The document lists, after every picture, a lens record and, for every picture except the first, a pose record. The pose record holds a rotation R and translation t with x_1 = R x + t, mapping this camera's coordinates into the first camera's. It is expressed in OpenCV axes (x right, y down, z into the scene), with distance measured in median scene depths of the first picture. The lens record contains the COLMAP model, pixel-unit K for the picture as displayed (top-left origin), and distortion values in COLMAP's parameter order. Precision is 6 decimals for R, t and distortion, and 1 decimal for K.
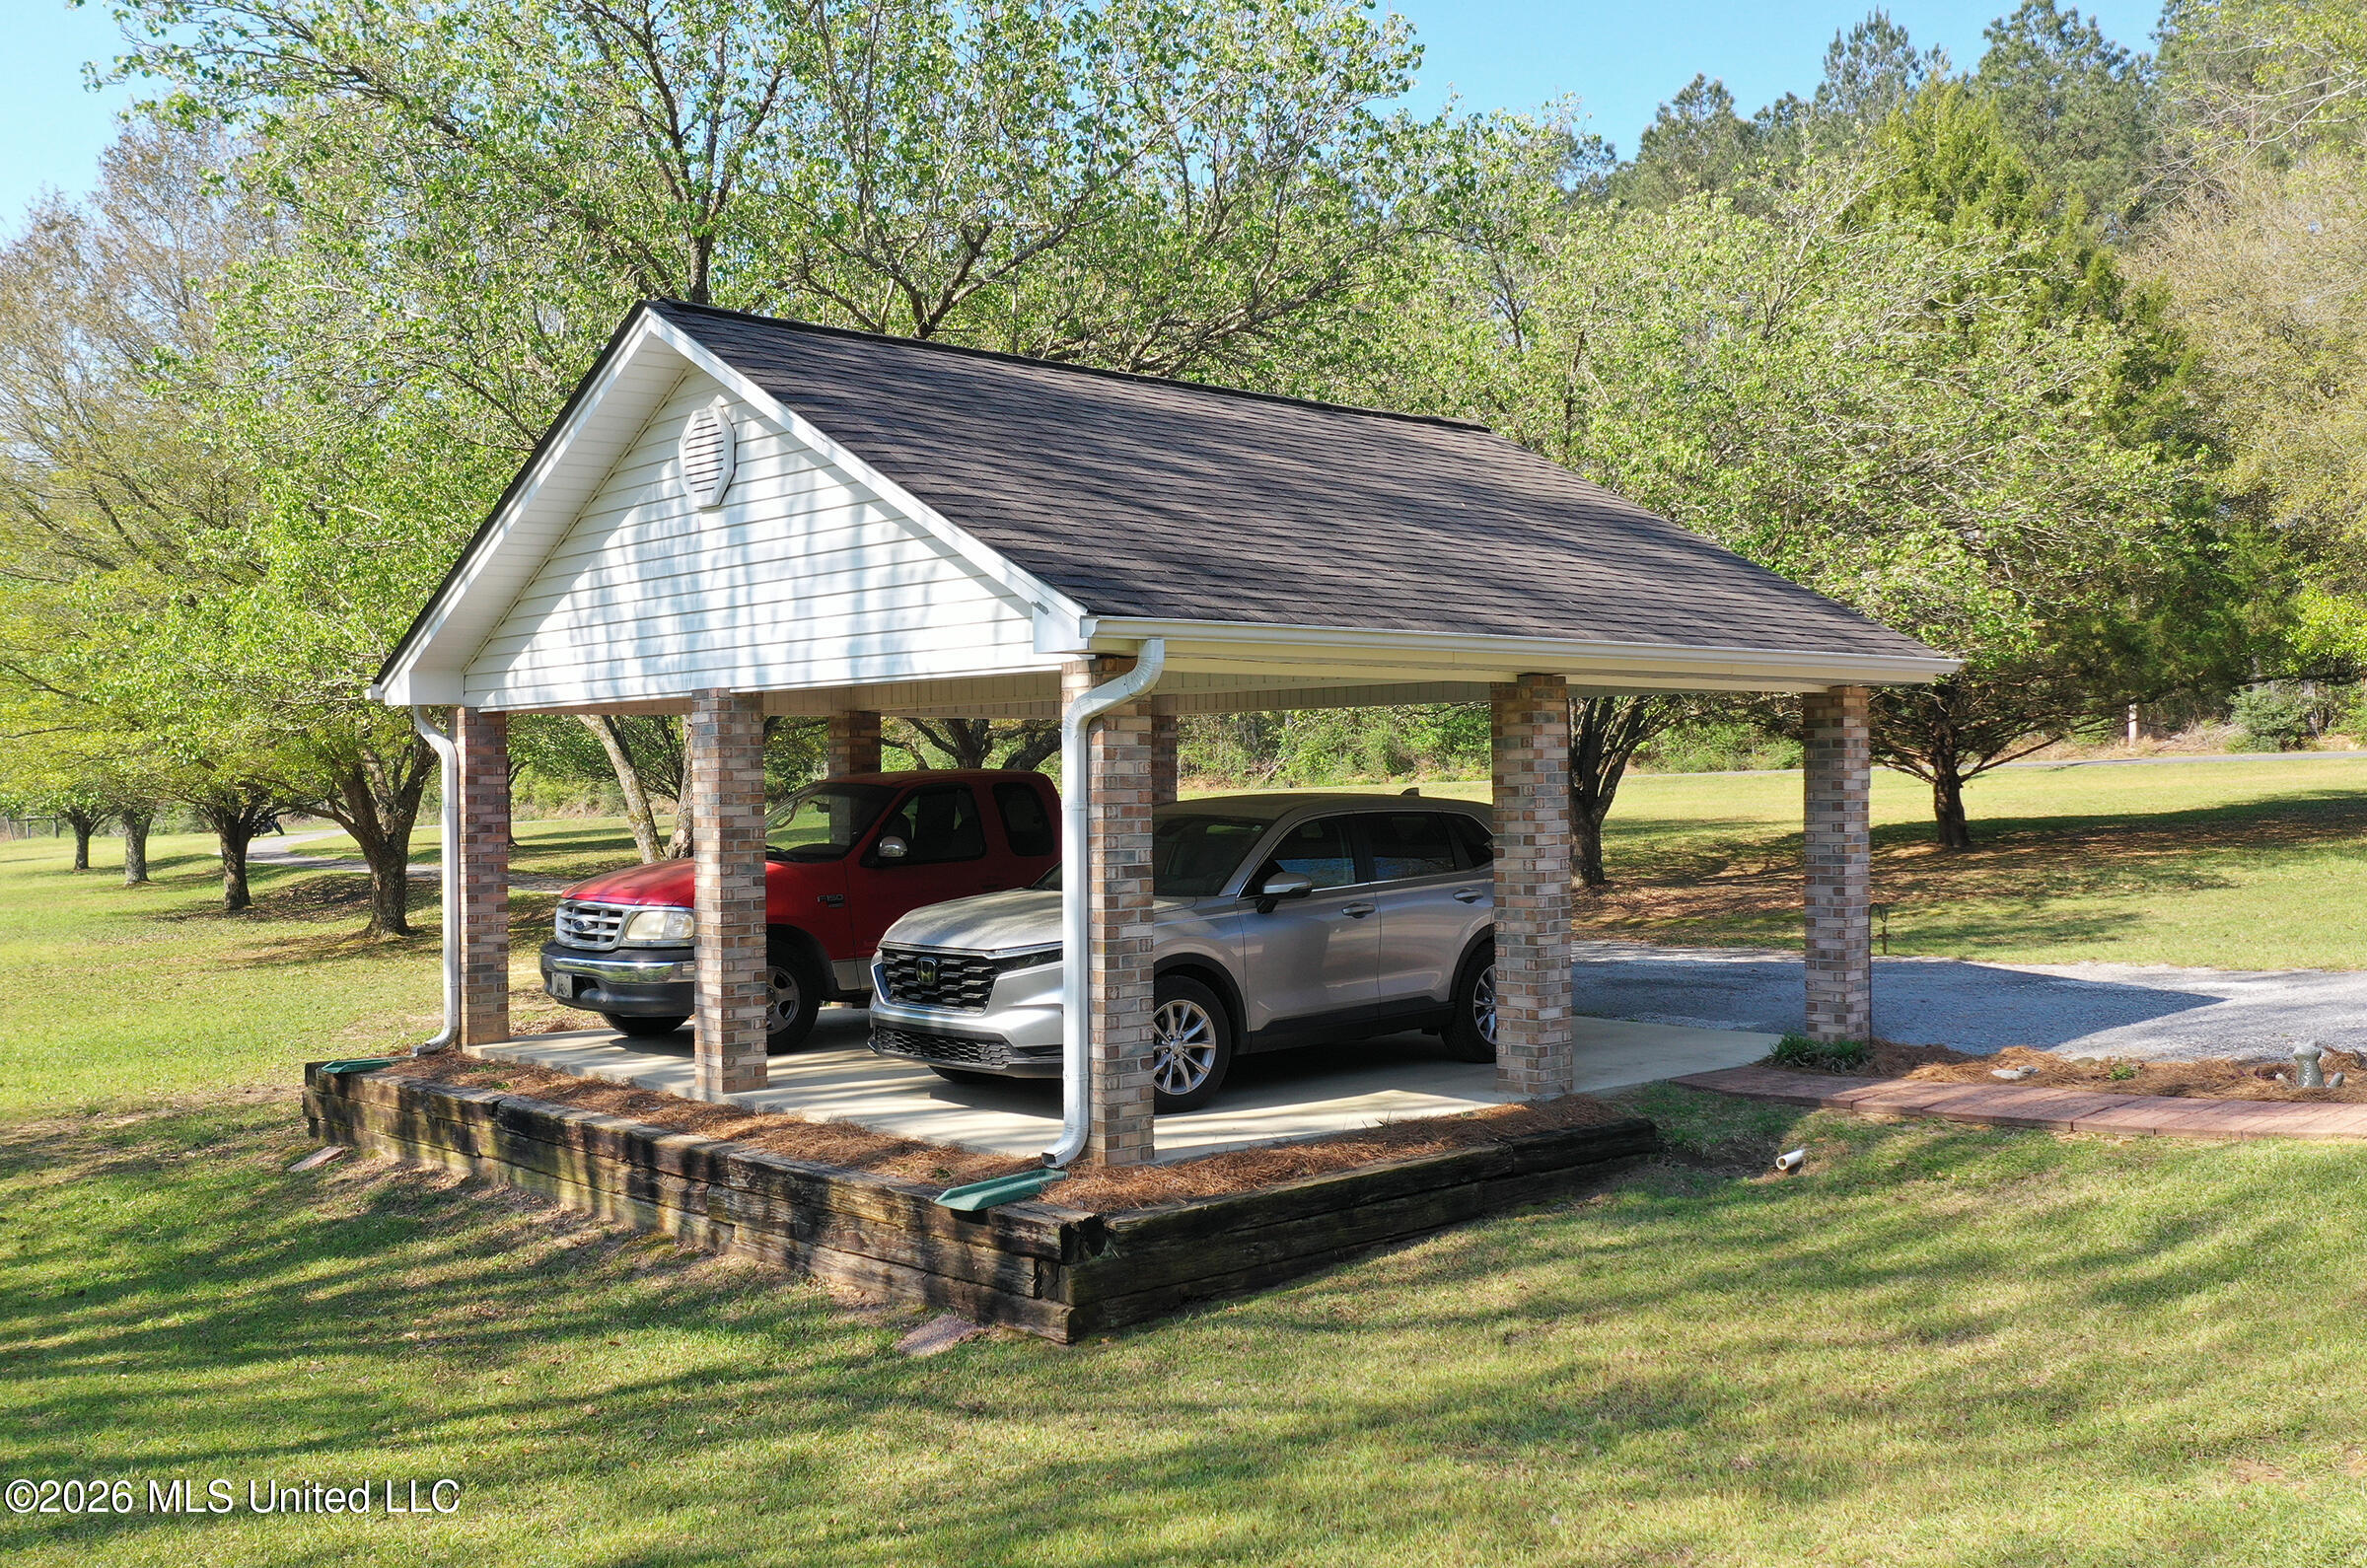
lens RADIAL K [[2200.8, 0, 1177.3], [0, 2200.8, 781.2], [0, 0, 1]] dist [0.014589, 0.000000]
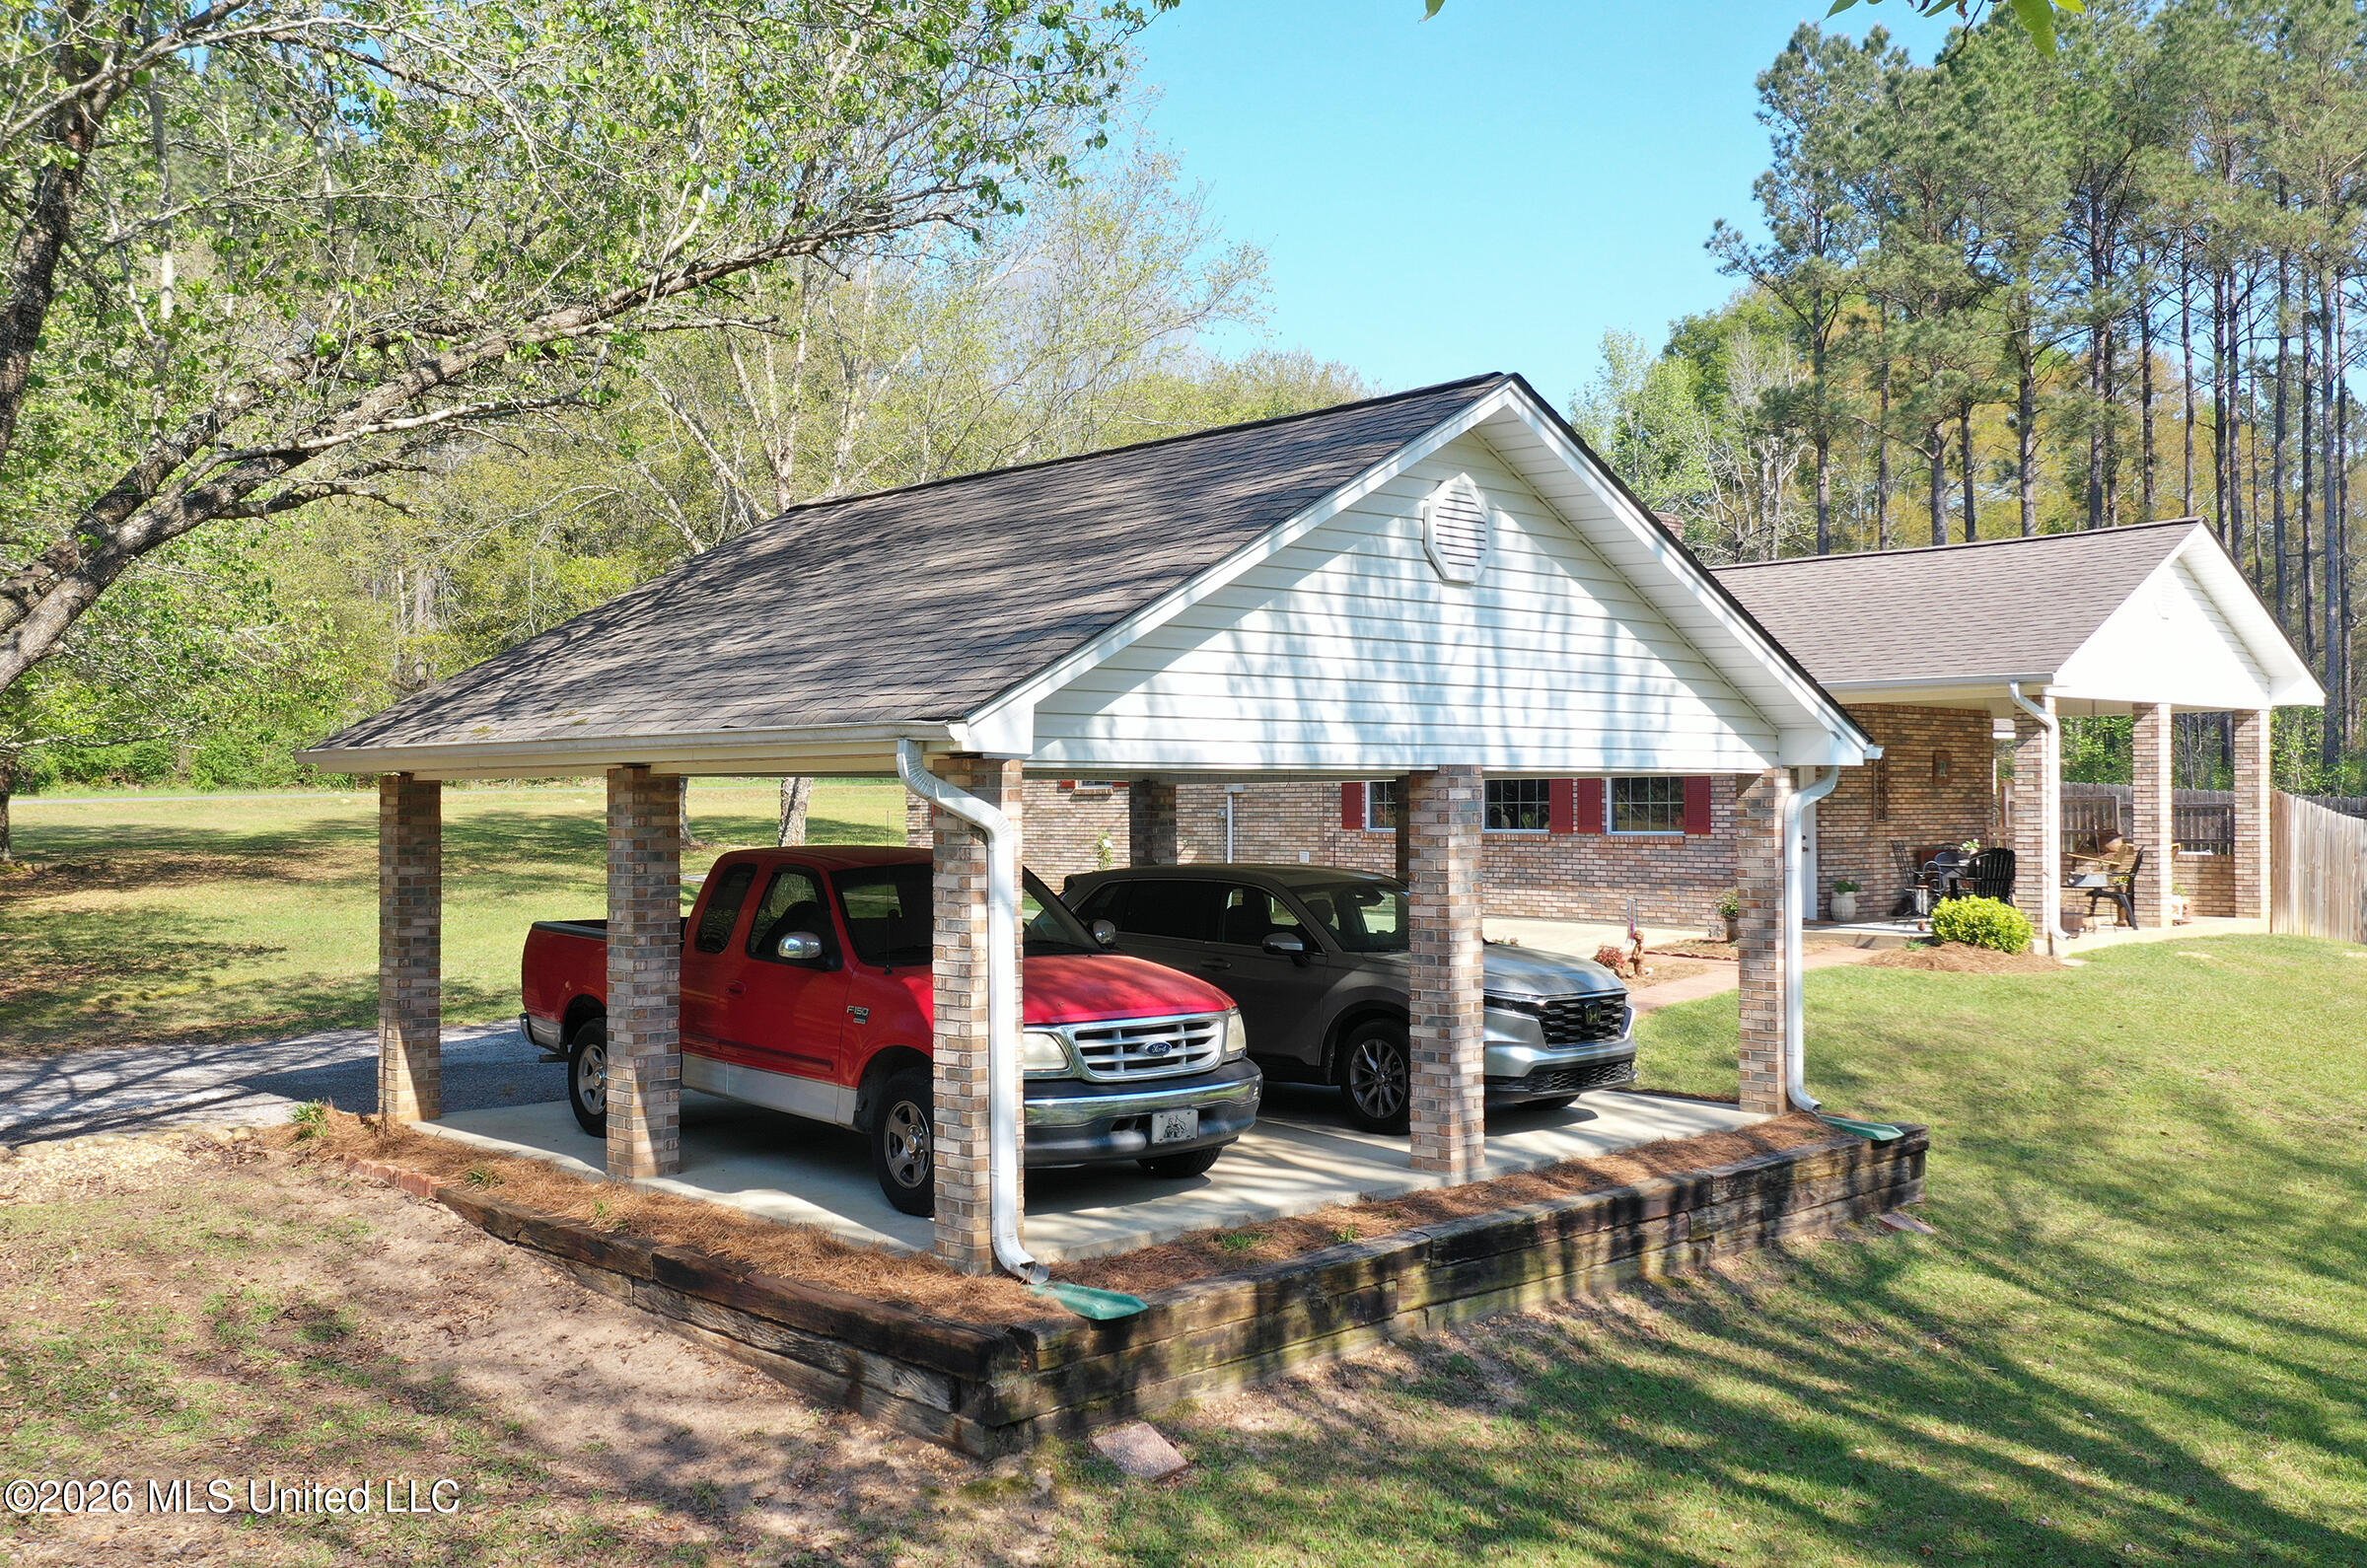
lens RADIAL K [[2200.8, 0, 1179.1], [0, 2200.8, 788.6], [0, 0, 1]] dist [0.014589, 0.000000]
pose [[-0.026736, 0.015619, 0.999521, -1.221136], [0.004215, 0.999871, -0.015512, -0.016864], [-0.999634, 0.003798, -0.026798, 1.174972]]
